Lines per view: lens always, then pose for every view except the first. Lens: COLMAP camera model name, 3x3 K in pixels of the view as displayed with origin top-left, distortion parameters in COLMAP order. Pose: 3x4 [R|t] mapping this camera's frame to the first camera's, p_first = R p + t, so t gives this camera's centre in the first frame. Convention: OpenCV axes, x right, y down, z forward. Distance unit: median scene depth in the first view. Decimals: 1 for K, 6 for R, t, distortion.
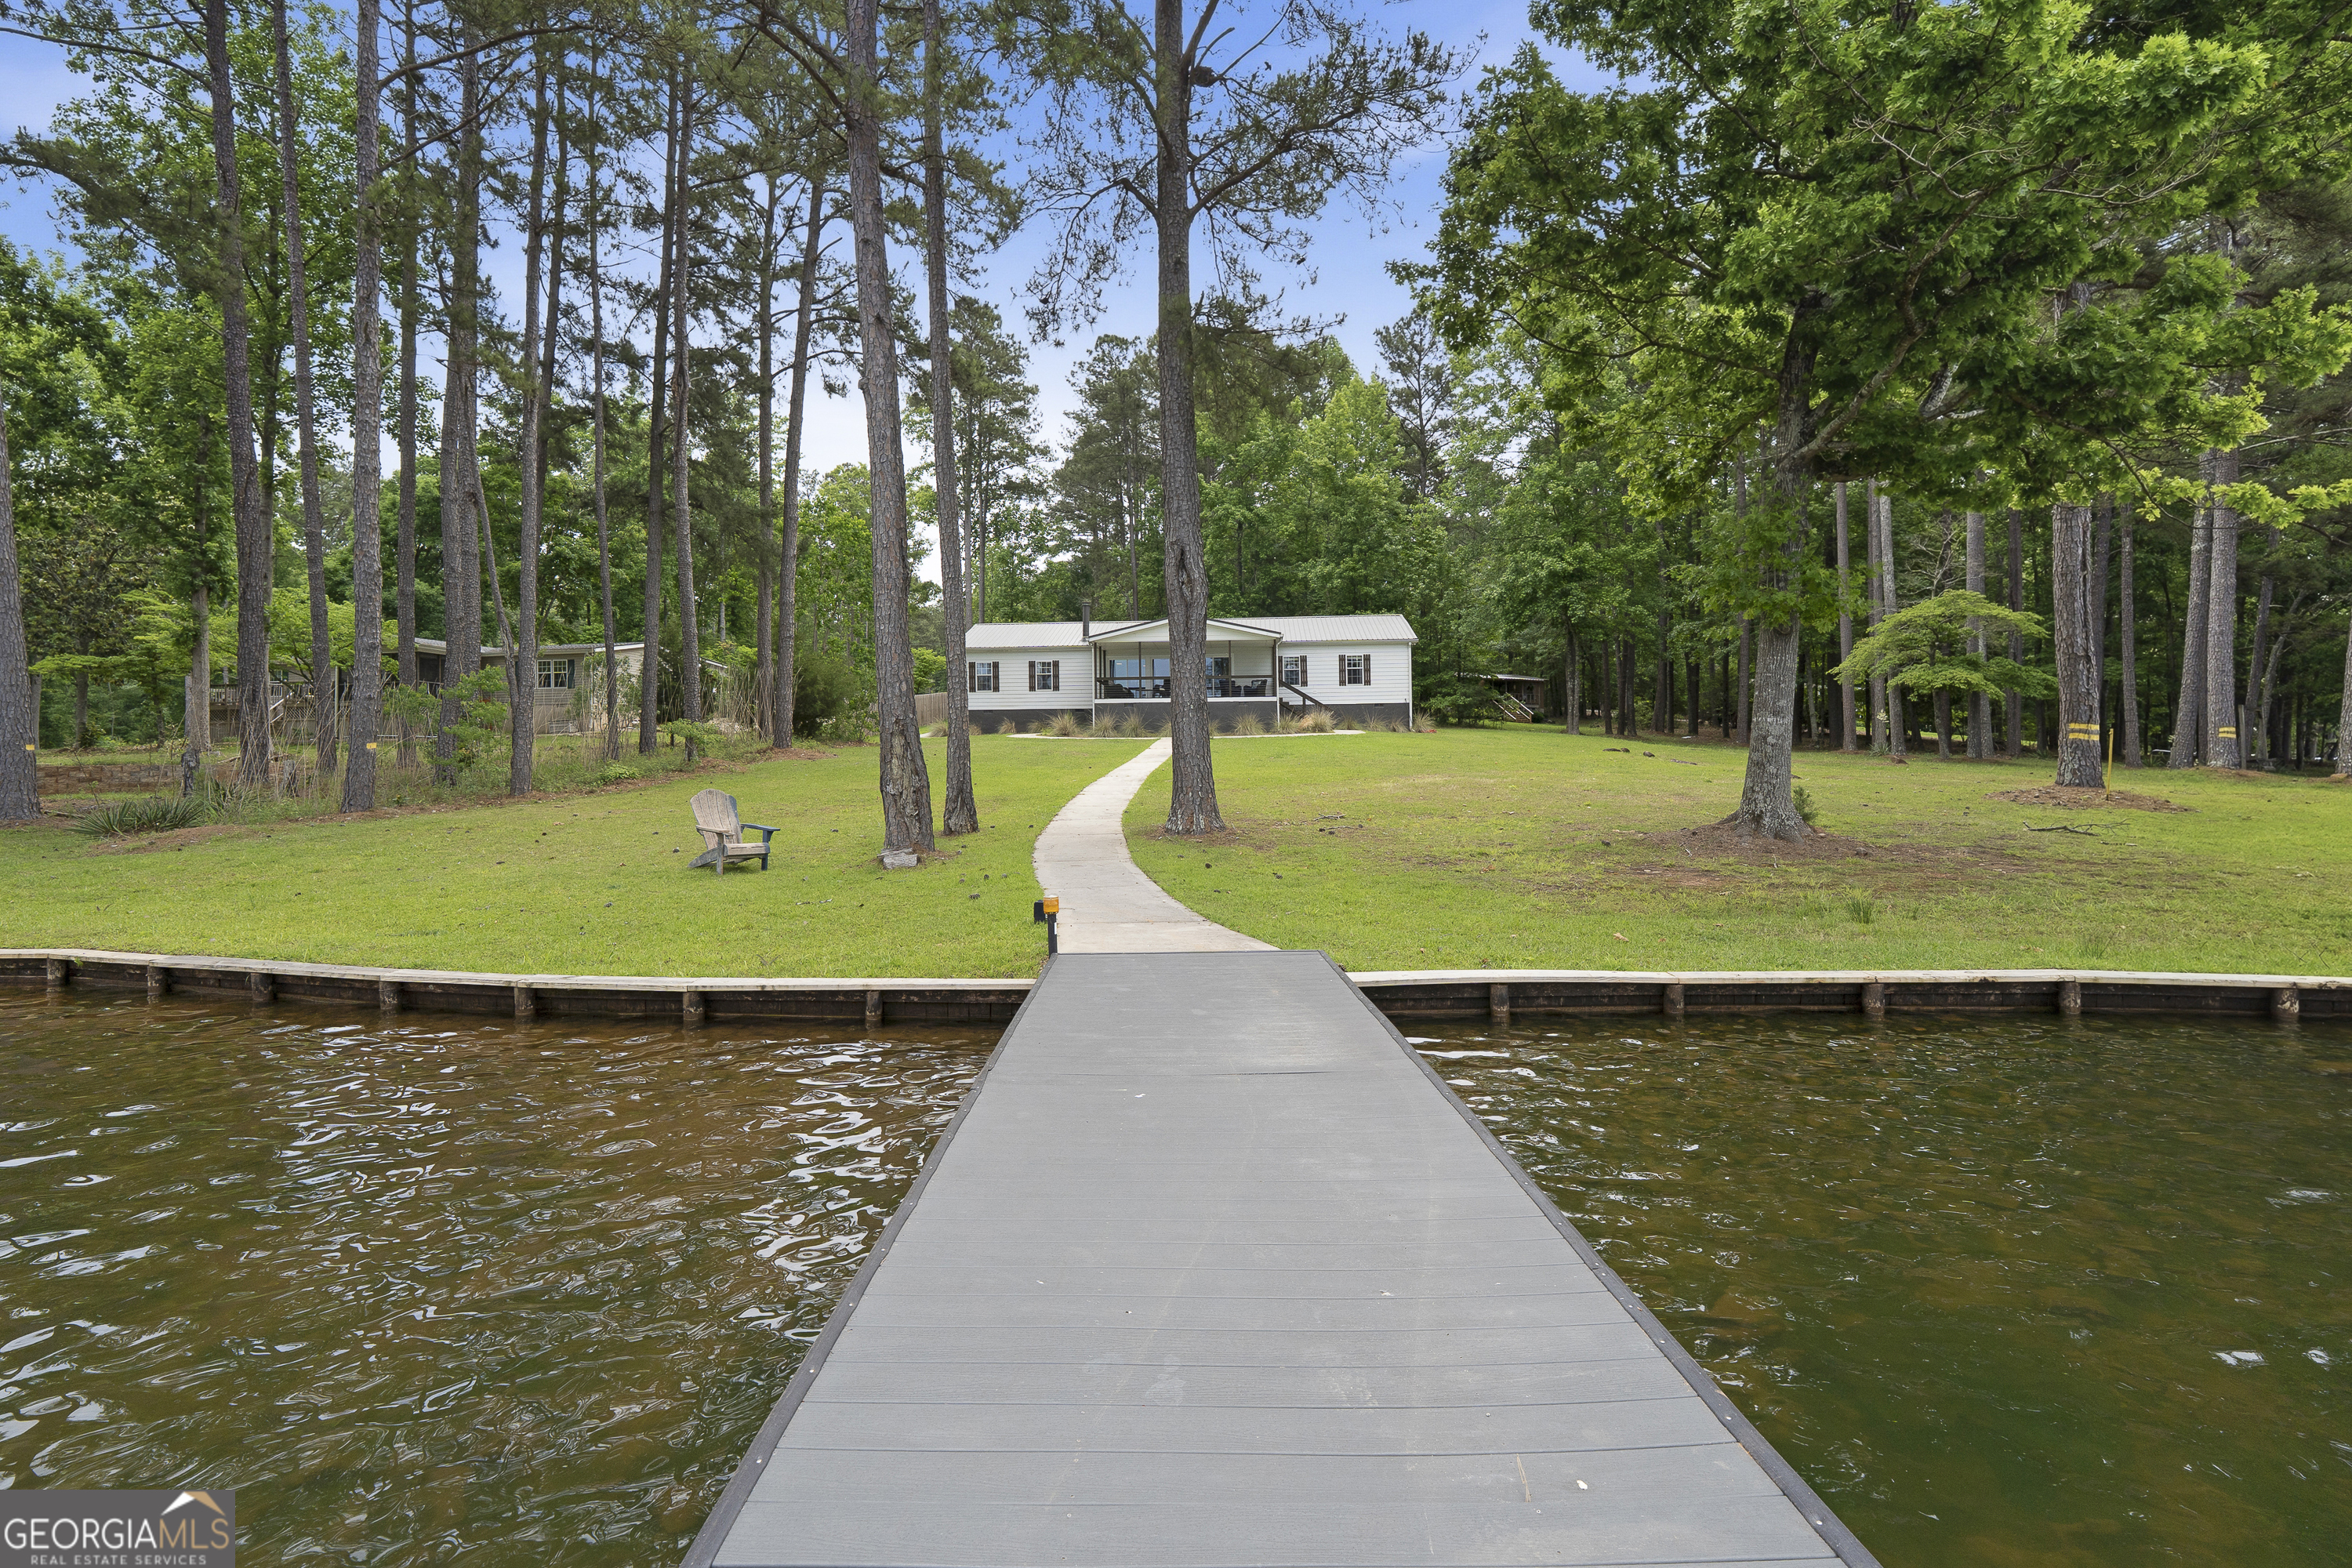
lens RADIAL K [[1087.0, 0, 1176.9], [0, 1087.0, 735.0], [0, 0, 1]] dist [-0.009874, 0.000996]
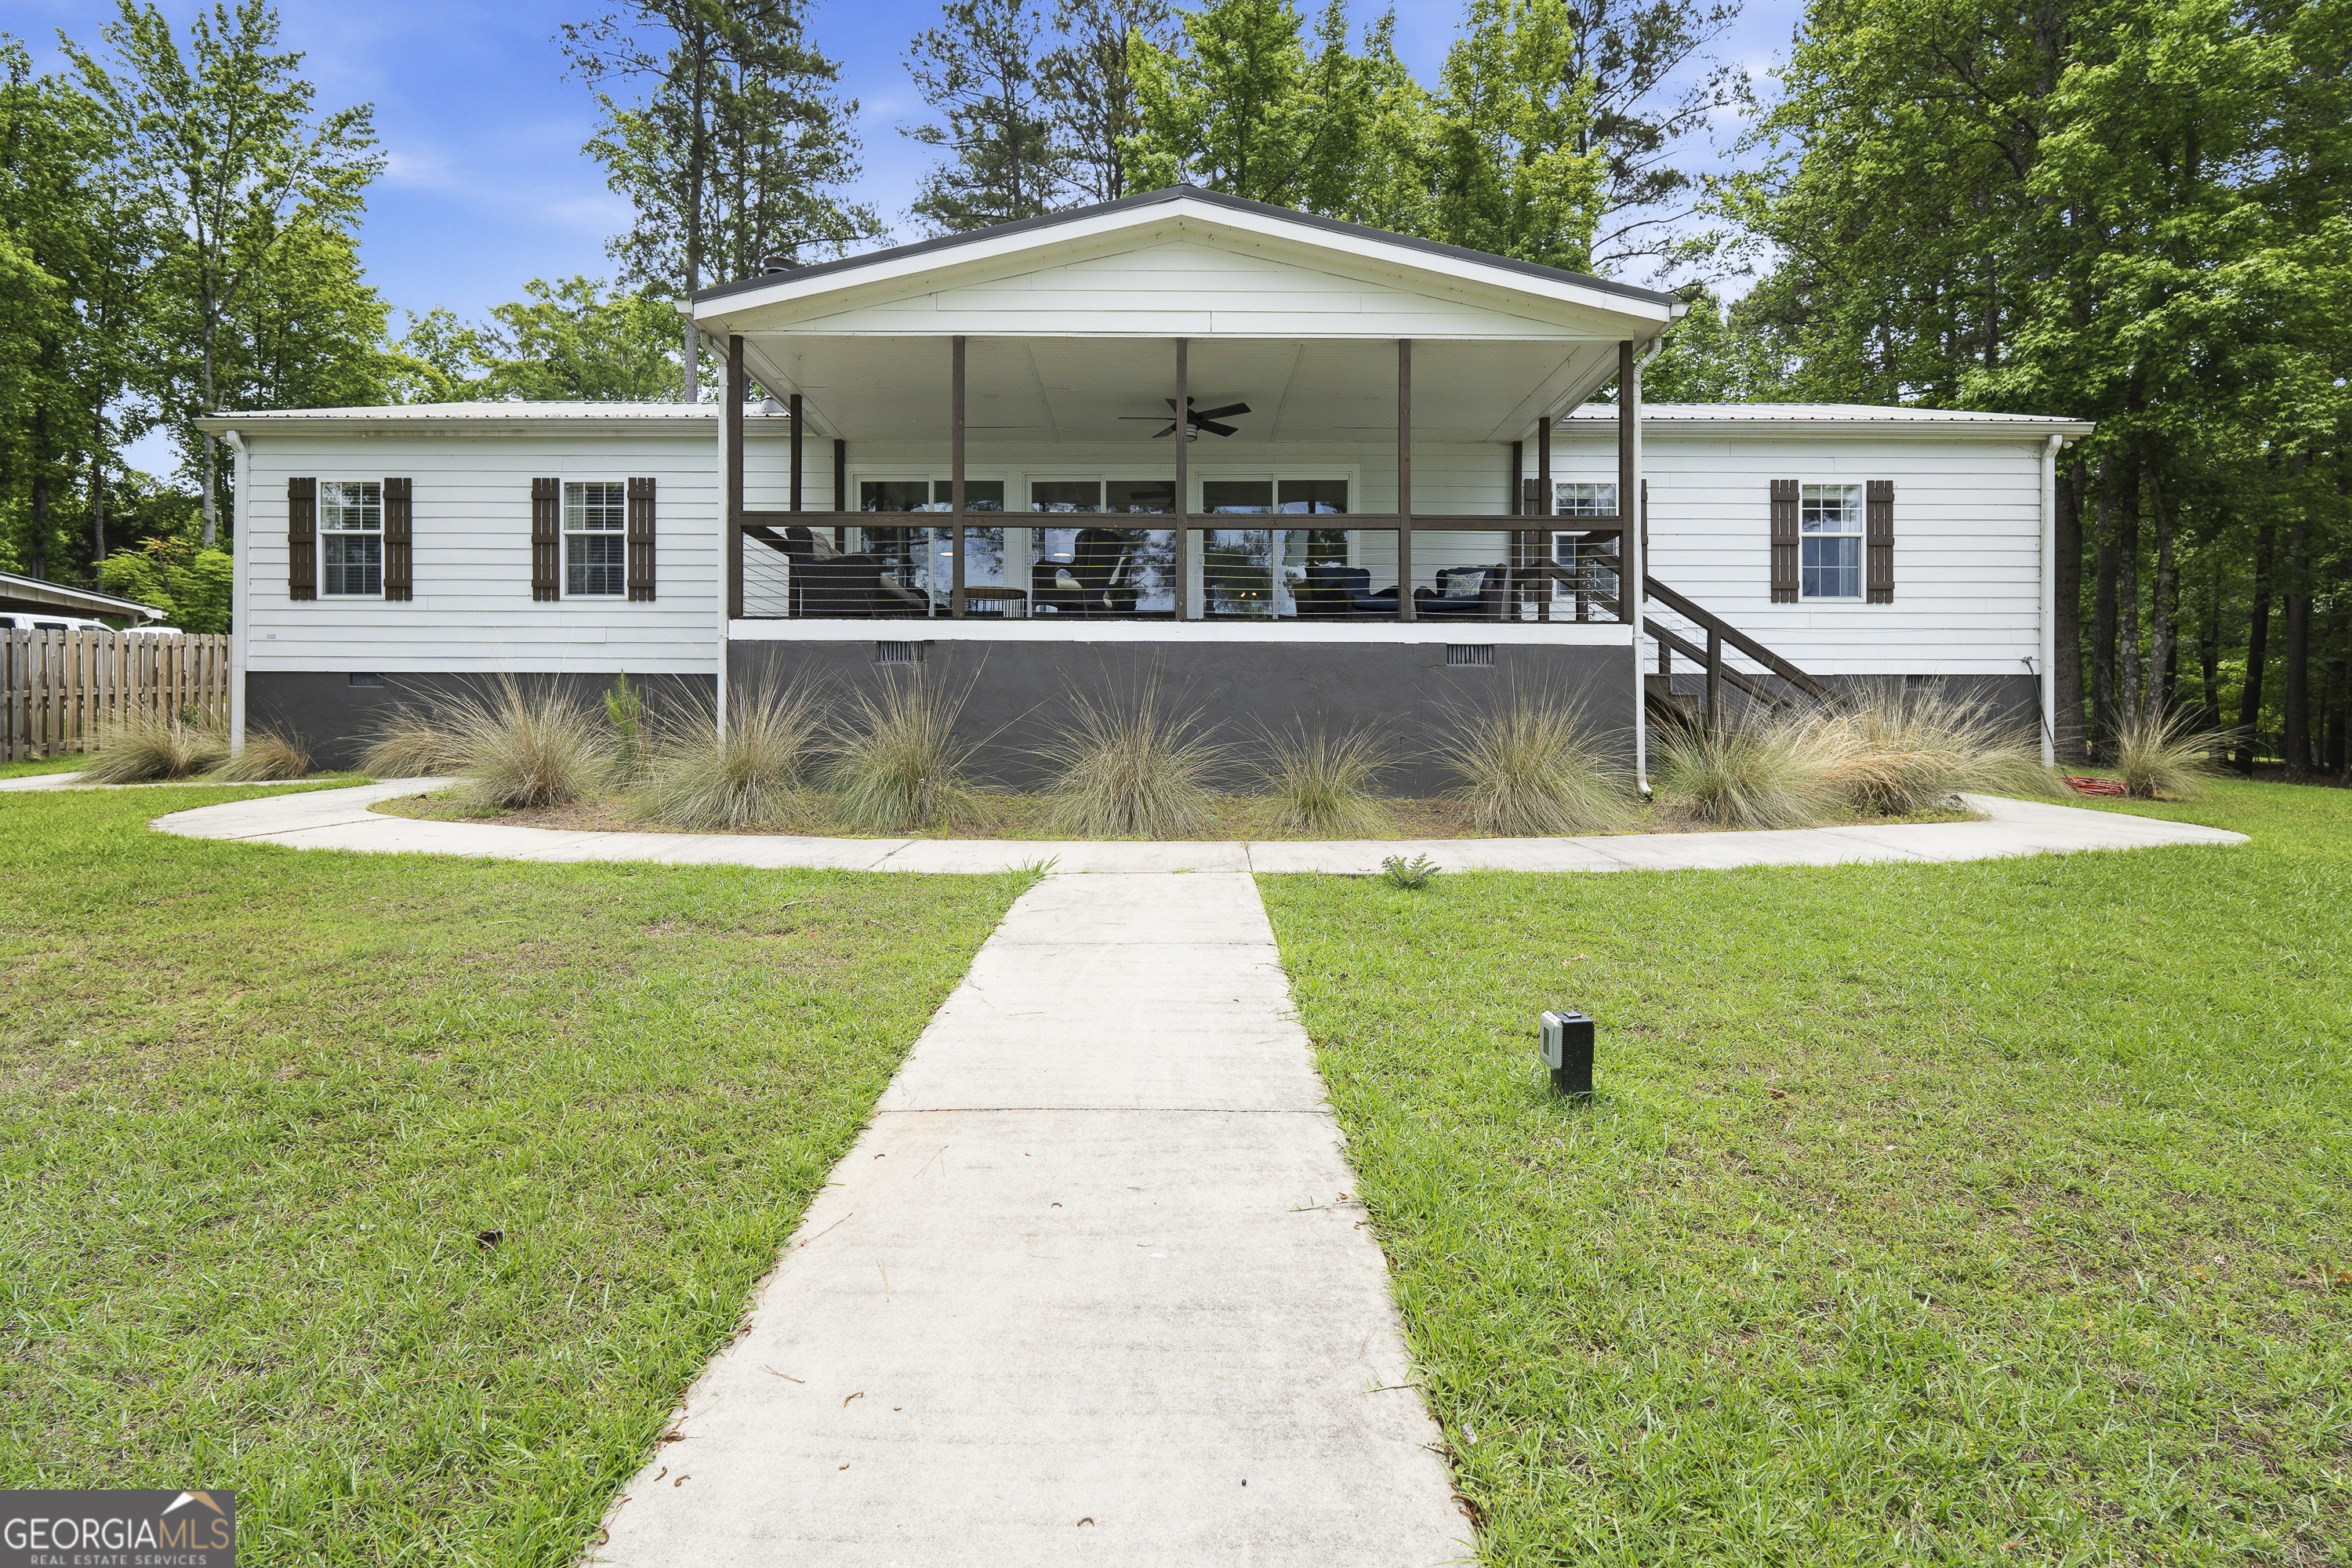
lens RADIAL K [[1073.8, 0, 1175.6], [0, 1073.8, 764.1], [0, 0, 1]] dist [-0.010576, 0.000126]
pose [[0.995669, 0.015277, 0.091709, -0.011650], [-0.018101, 0.999385, 0.030033, -0.013145], [-0.091194, -0.031563, 0.995333, 0.763853]]
